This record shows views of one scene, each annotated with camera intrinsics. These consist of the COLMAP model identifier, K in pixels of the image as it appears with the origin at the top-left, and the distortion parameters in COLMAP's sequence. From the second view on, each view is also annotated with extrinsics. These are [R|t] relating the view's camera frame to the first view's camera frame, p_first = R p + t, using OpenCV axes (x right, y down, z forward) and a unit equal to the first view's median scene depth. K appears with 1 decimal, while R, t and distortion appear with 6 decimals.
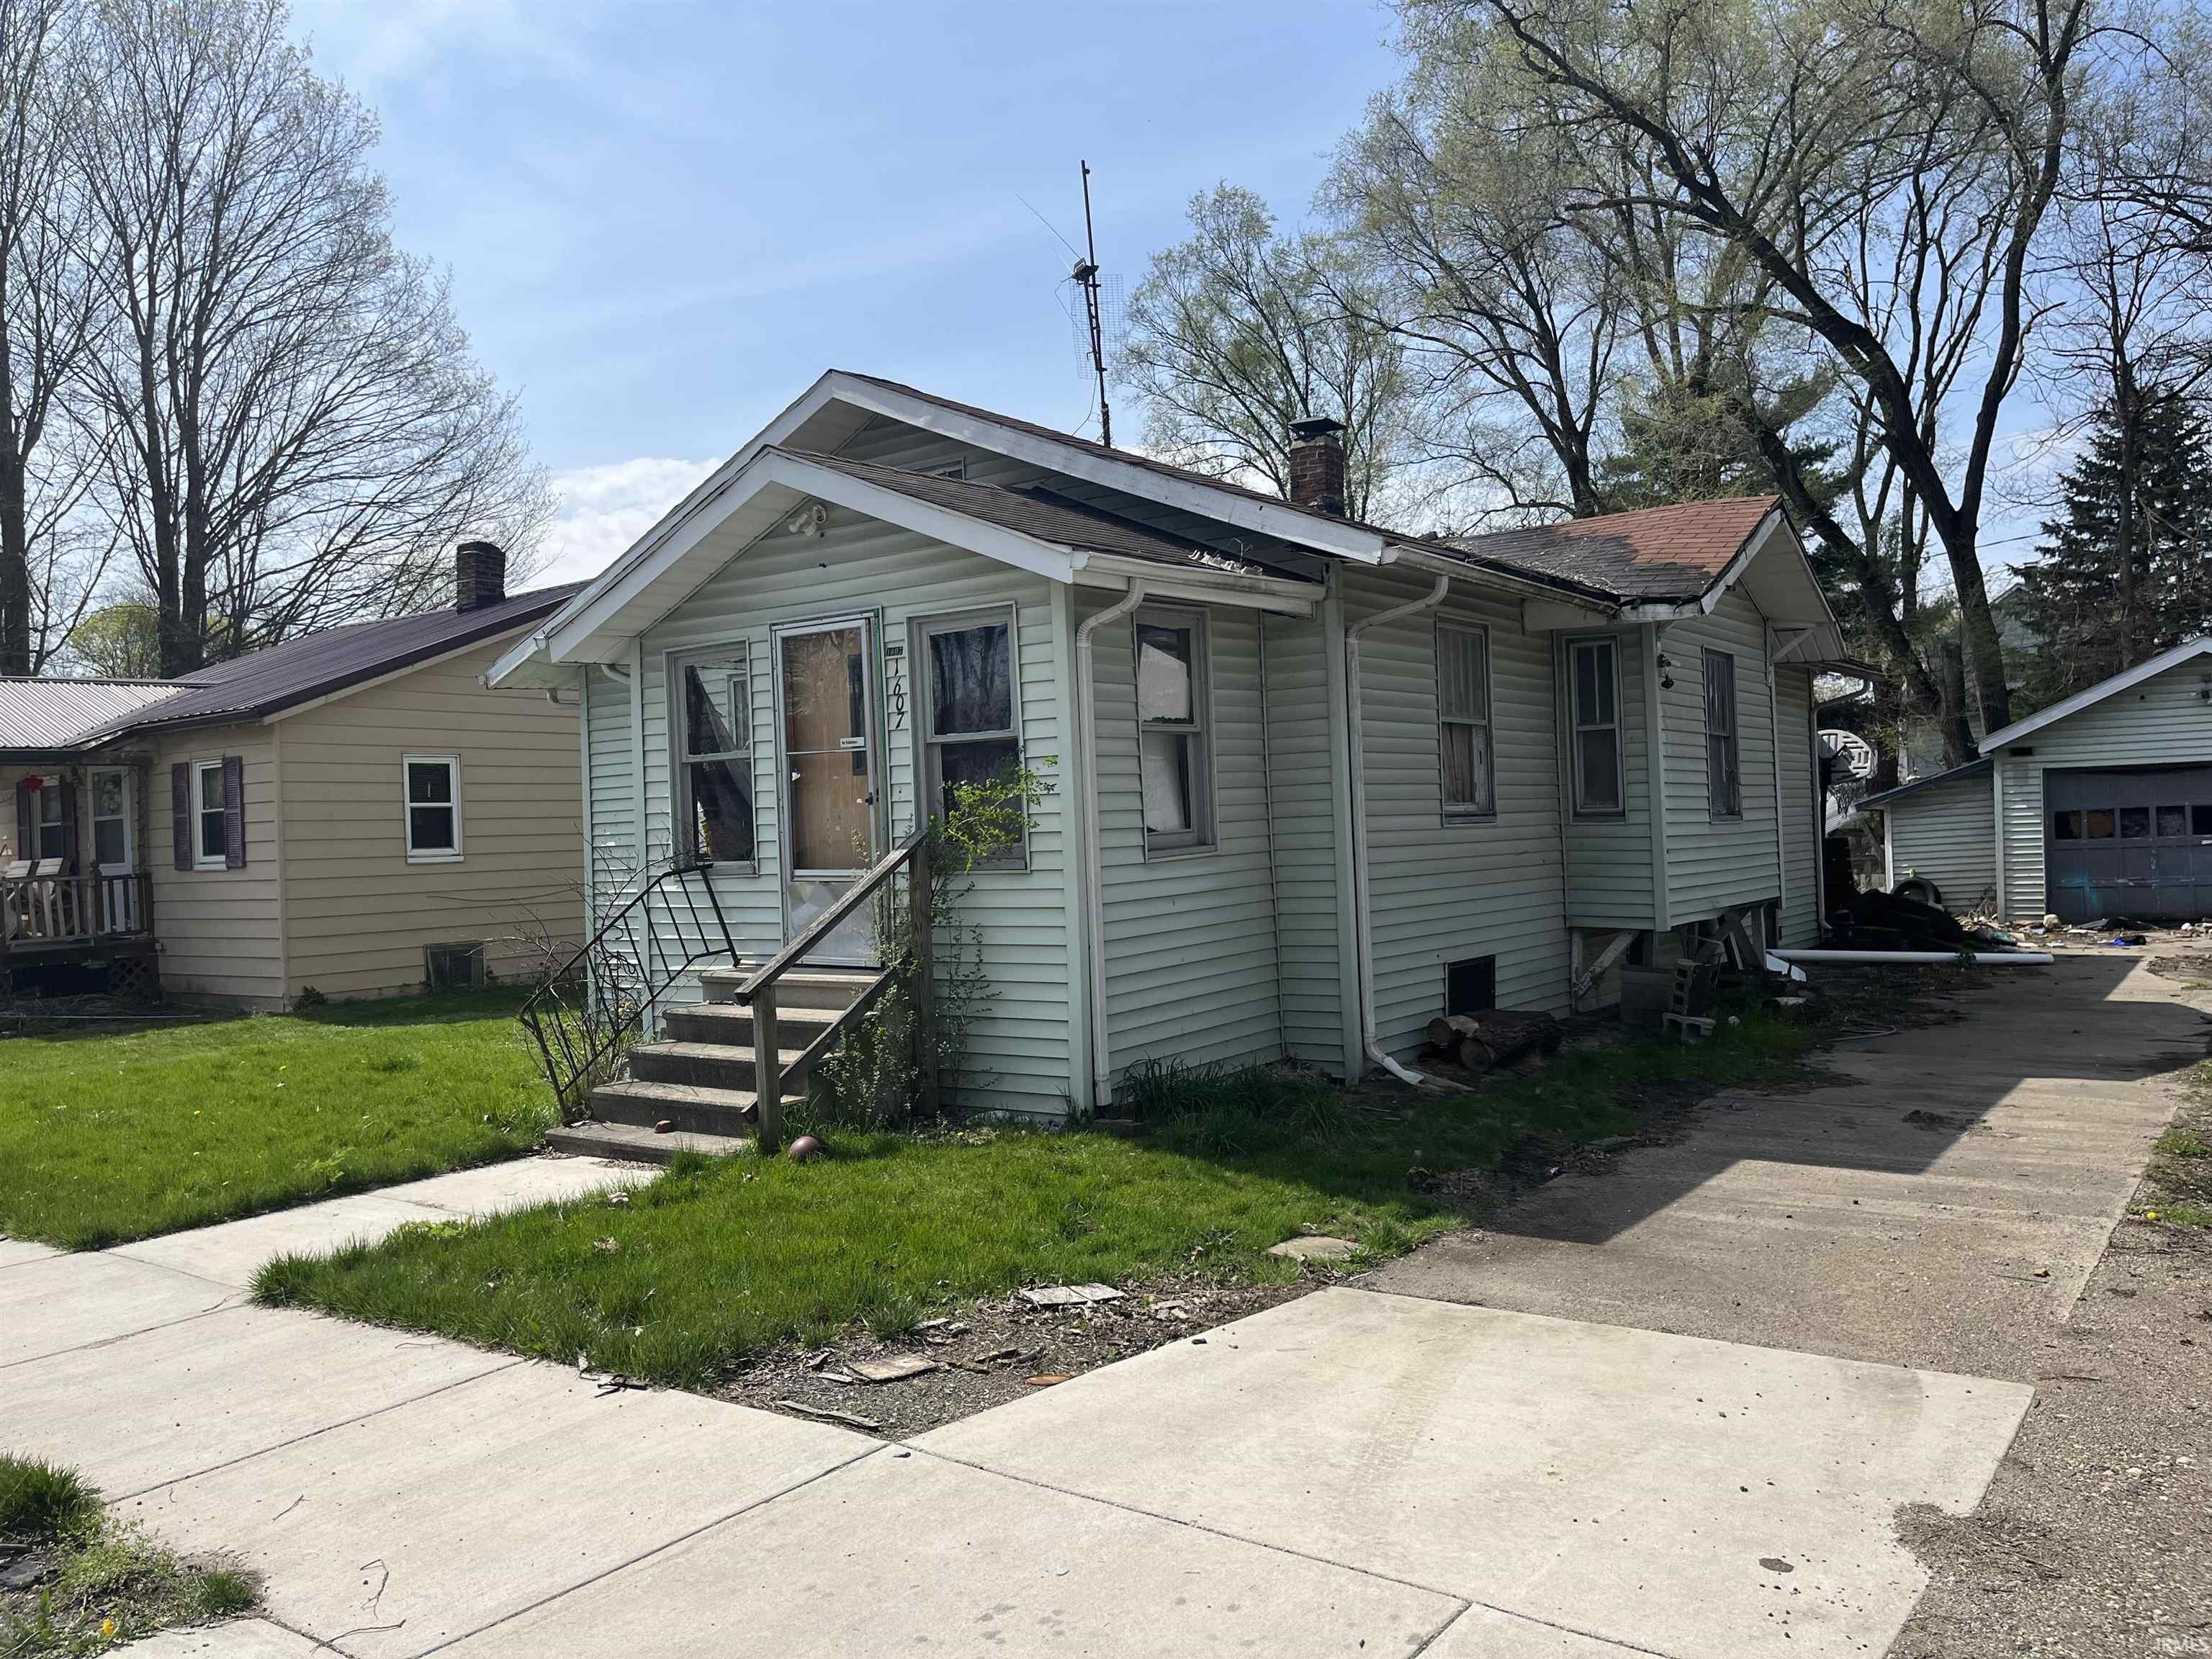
lens RADIAL K [[1689.4, 0, 1098.5], [0, 1689.4, 837.8], [0, 0, 1]] dist [0.053598, -0.064434]
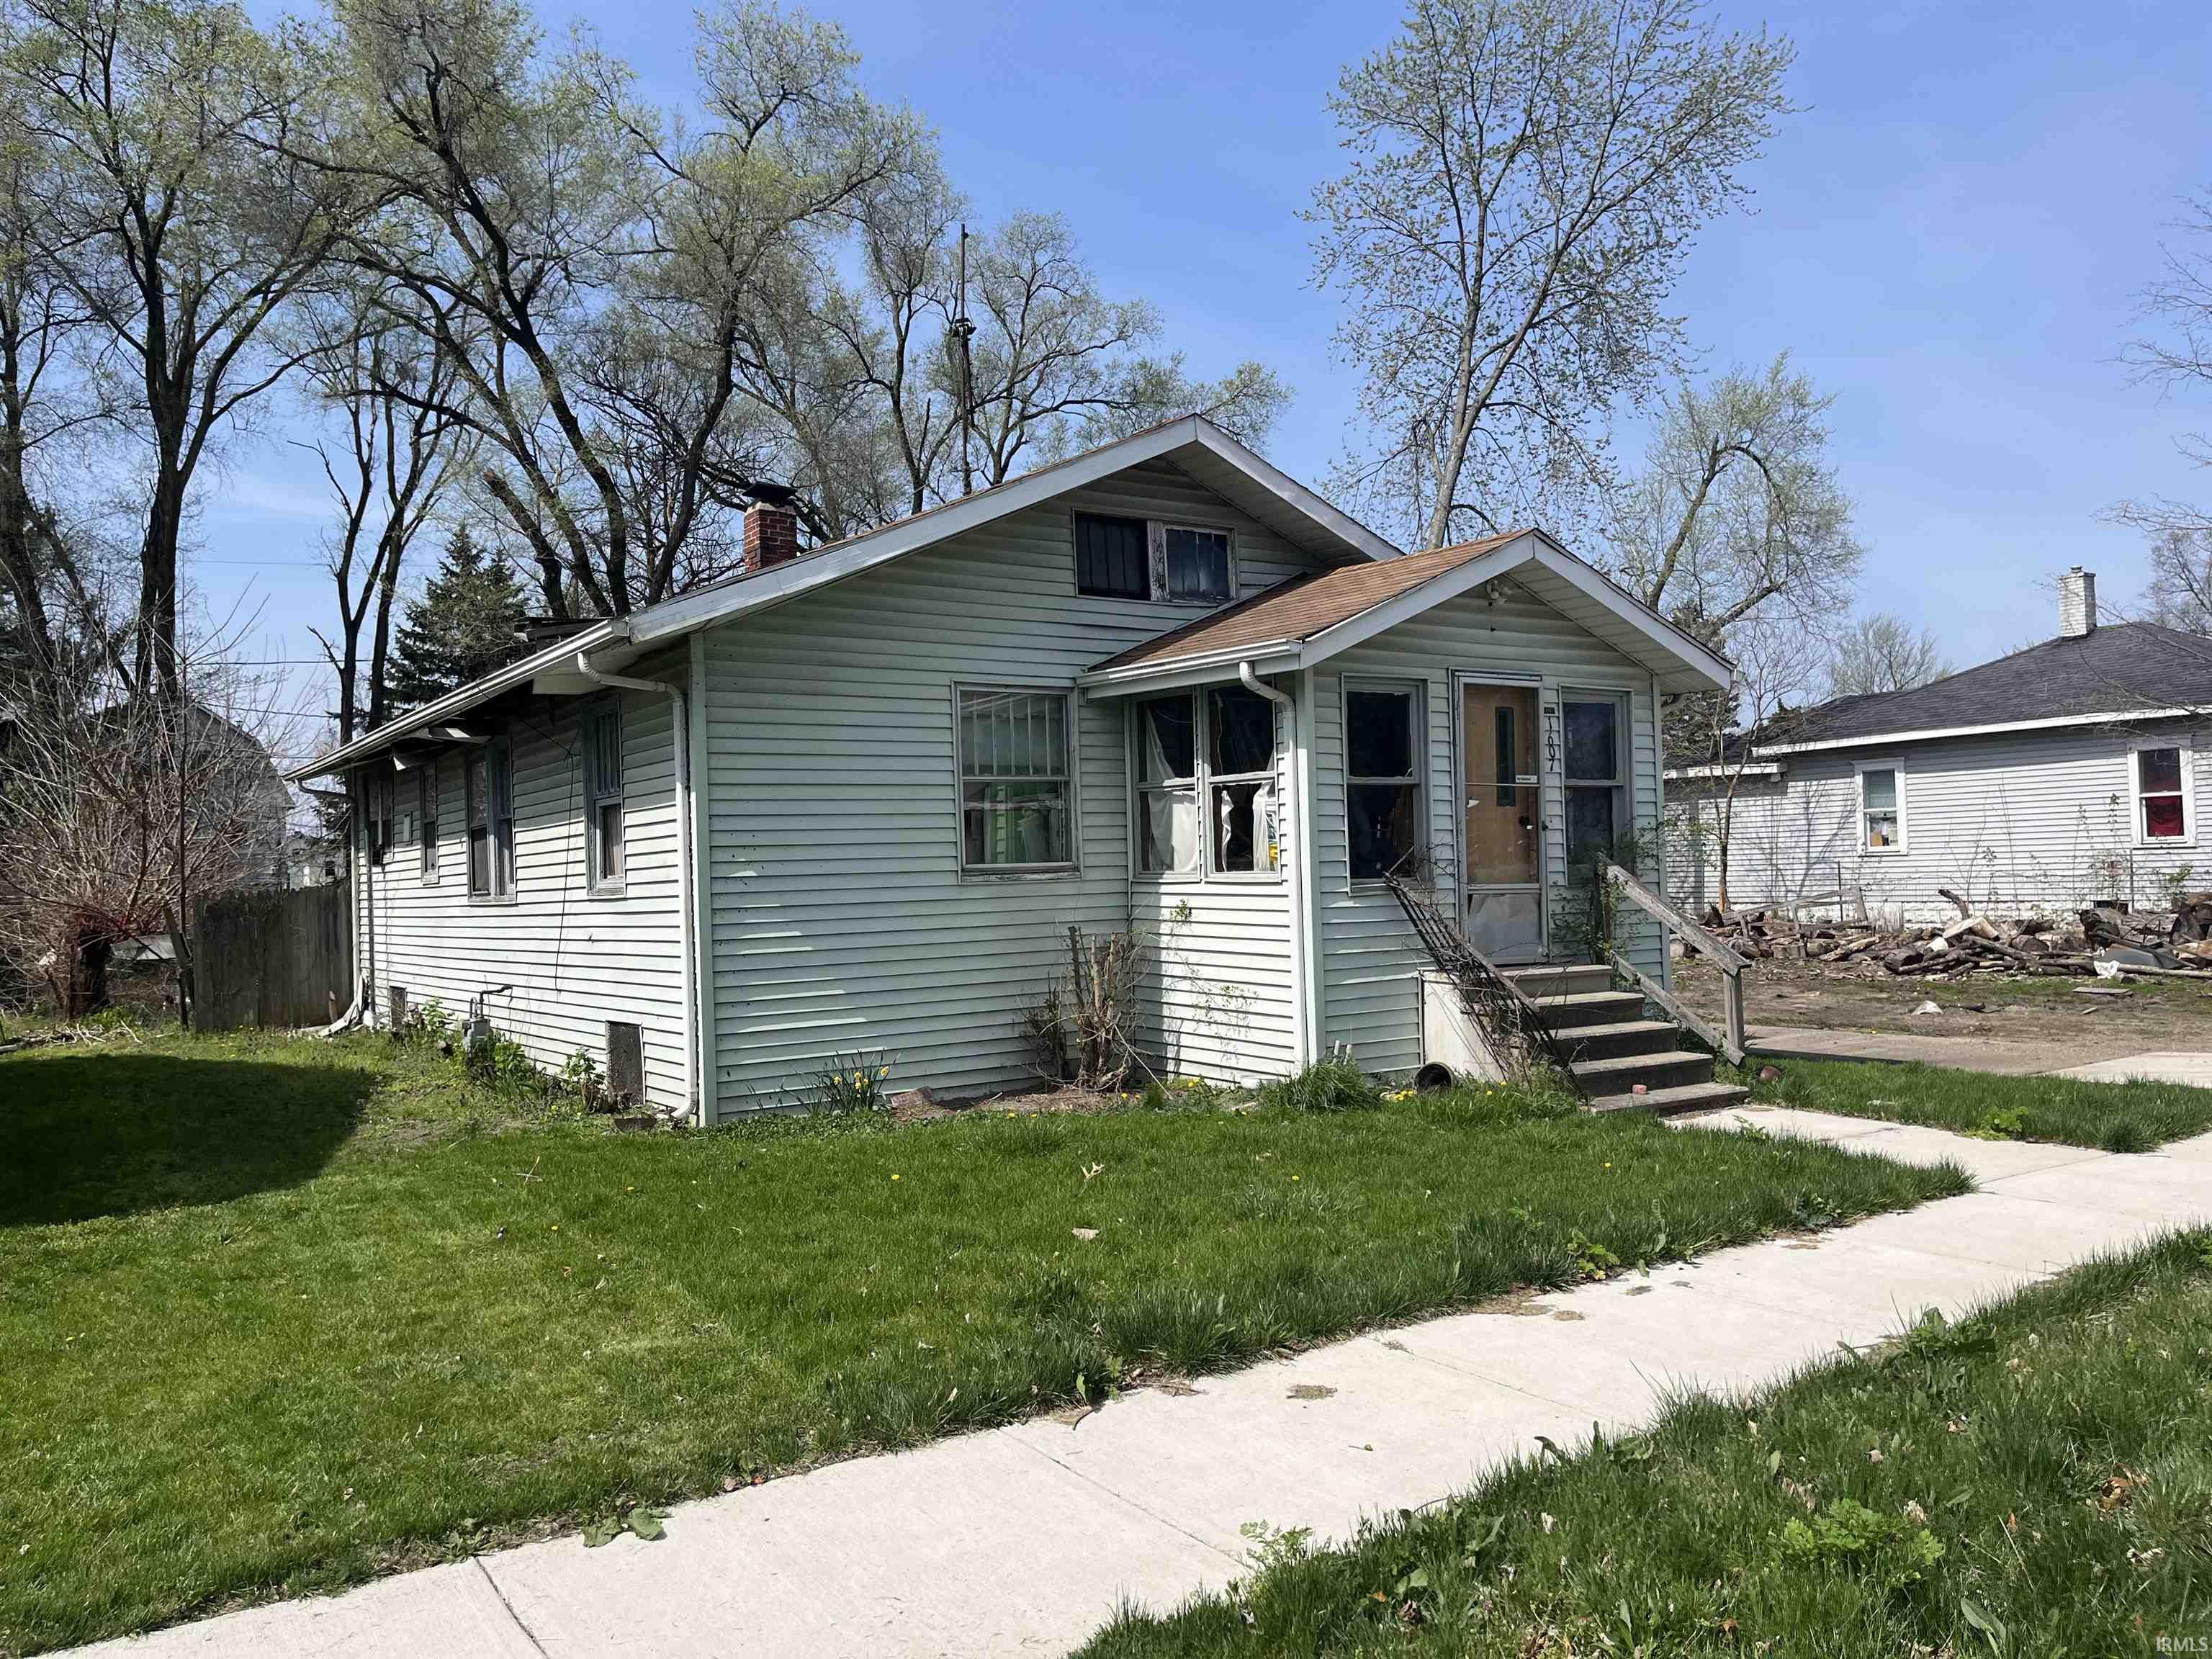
lens RADIAL K [[1689.4, 0, 1127.7], [0, 1689.4, 844.7], [0, 0, 1]] dist [0.053598, -0.064434]
pose [[0.327811, 0.043331, 0.943749, -1.432268], [0.019546, 0.998423, -0.052630, 0.051300], [-0.944541, 0.035699, 0.326447, 0.893686]]
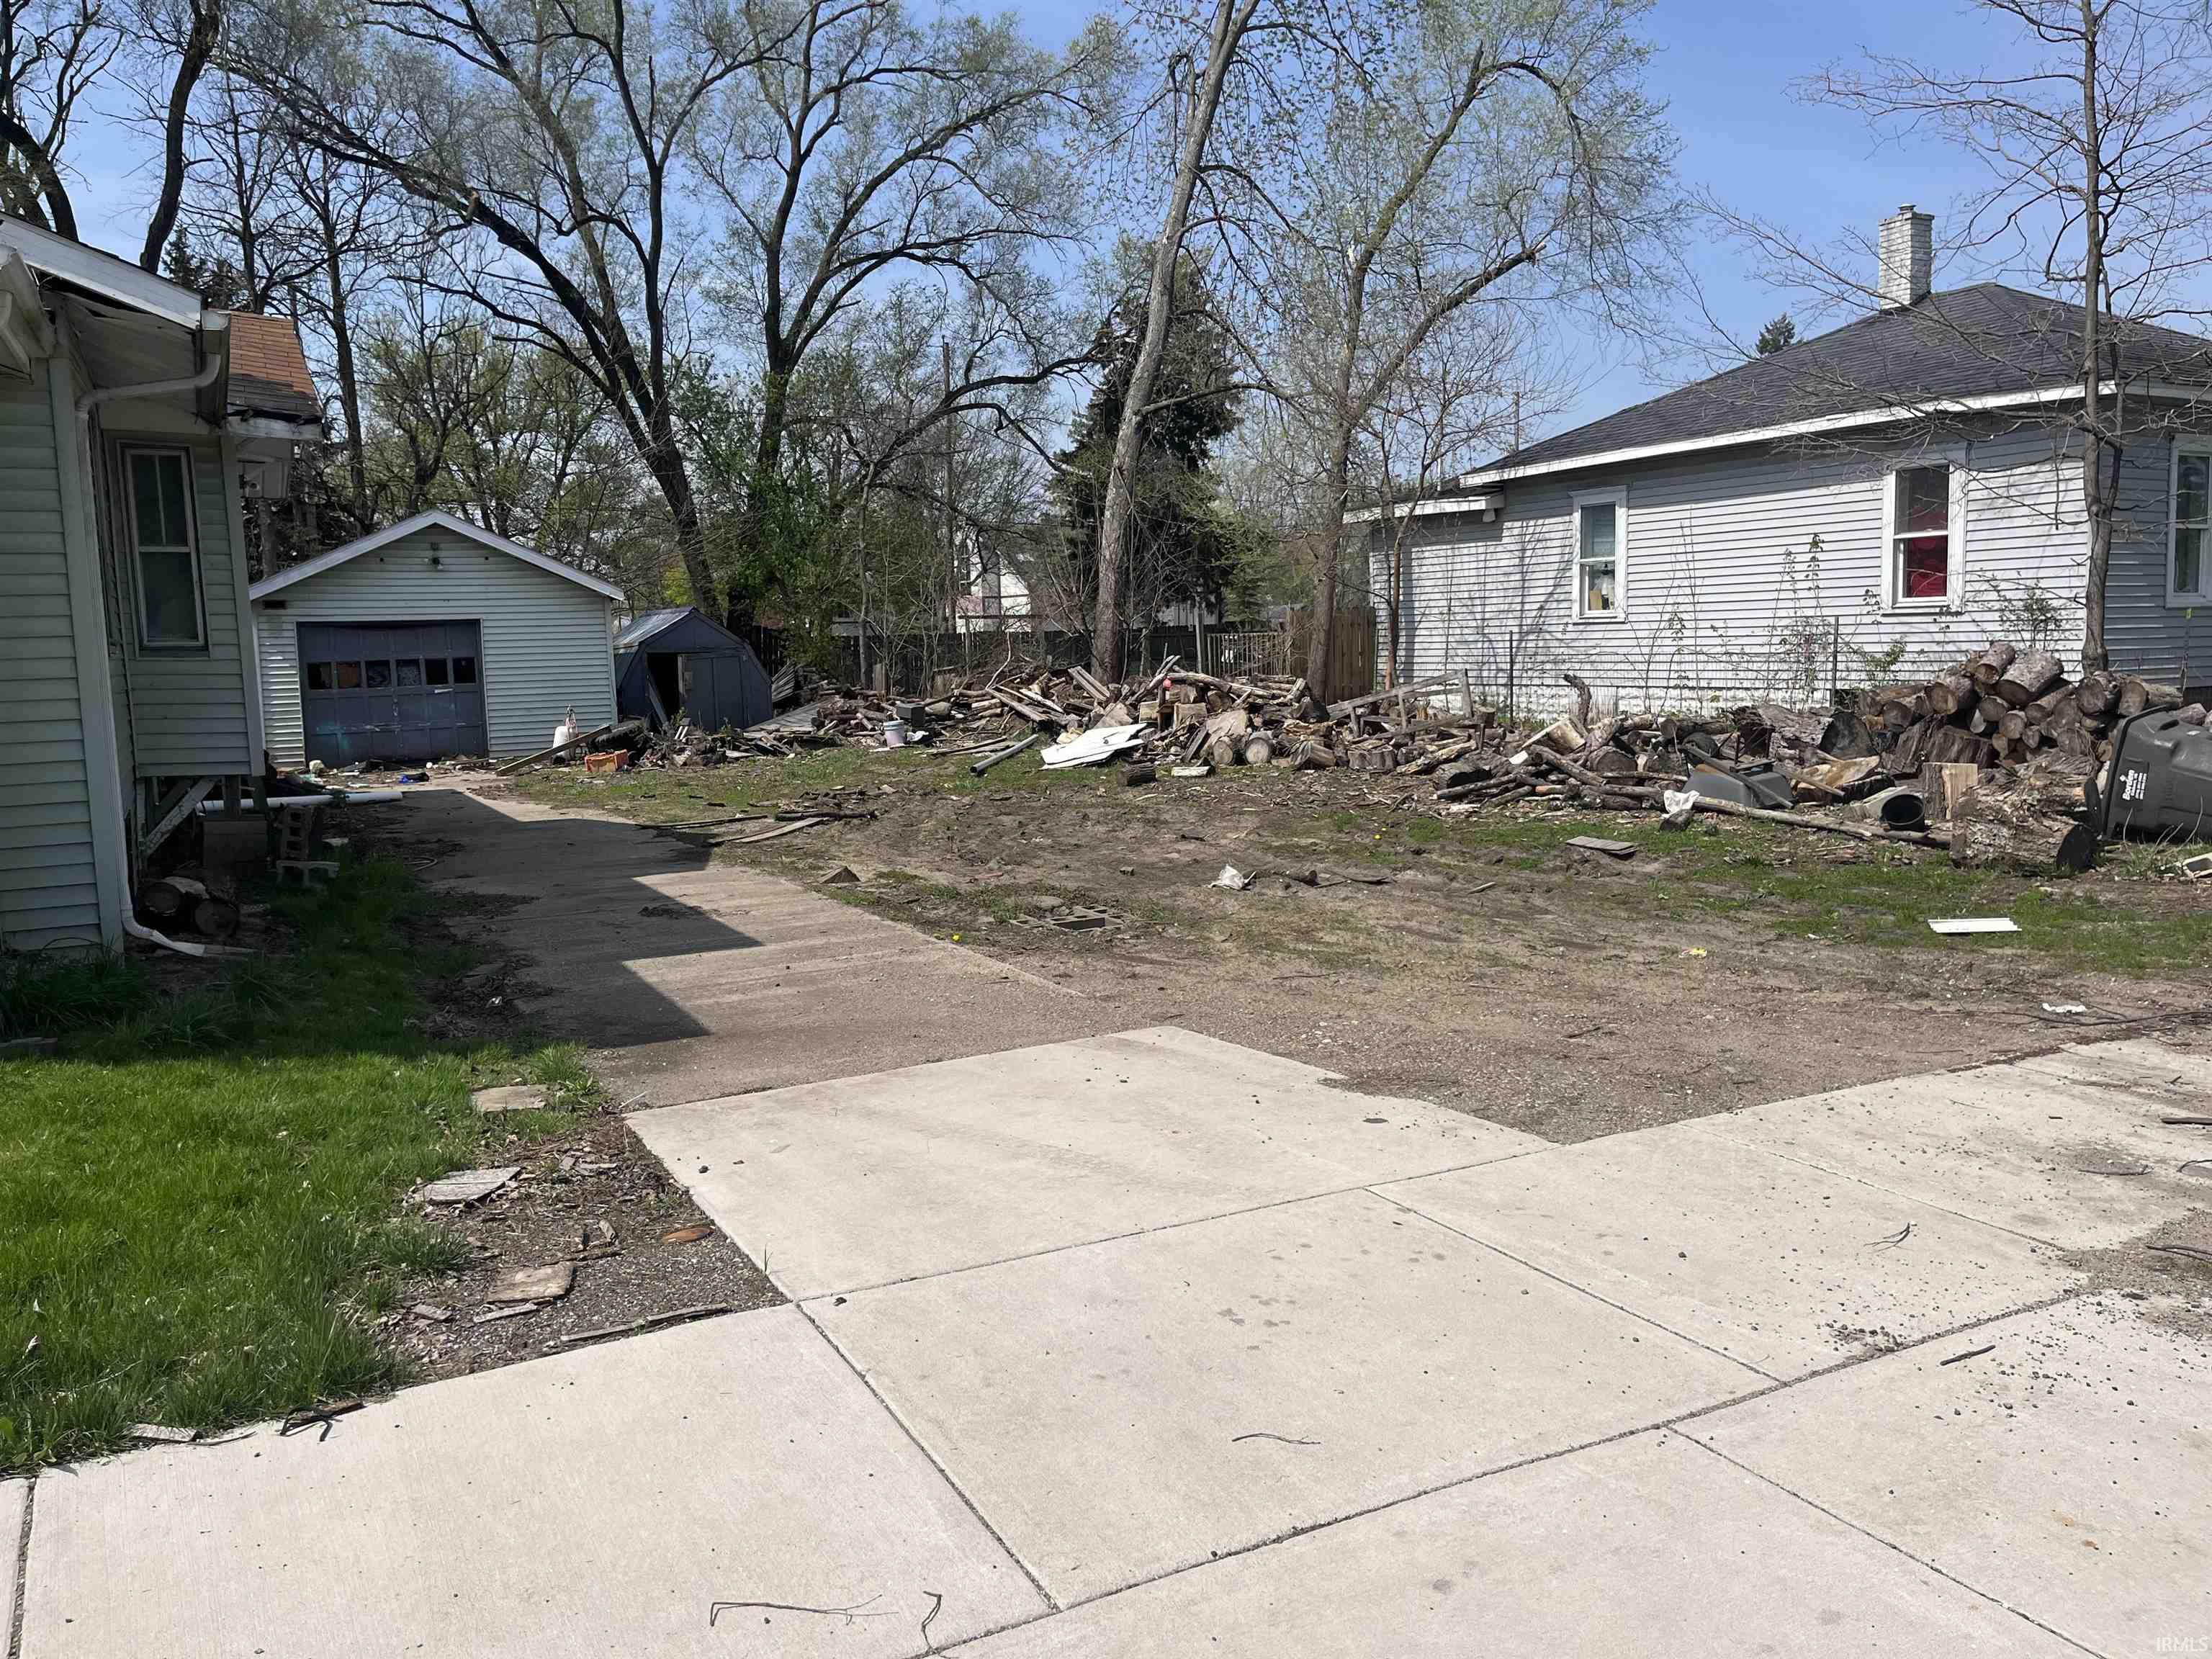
lens RADIAL K [[1689.4, 0, 1089.6], [0, 1689.4, 833.5], [0, 0, 1]] dist [0.053598, -0.064434]
pose [[0.428223, -0.079456, 0.900173, -0.409314], [0.012935, 0.996564, 0.081811, 0.020812], [-0.903581, -0.023390, 0.427779, 0.240249]]
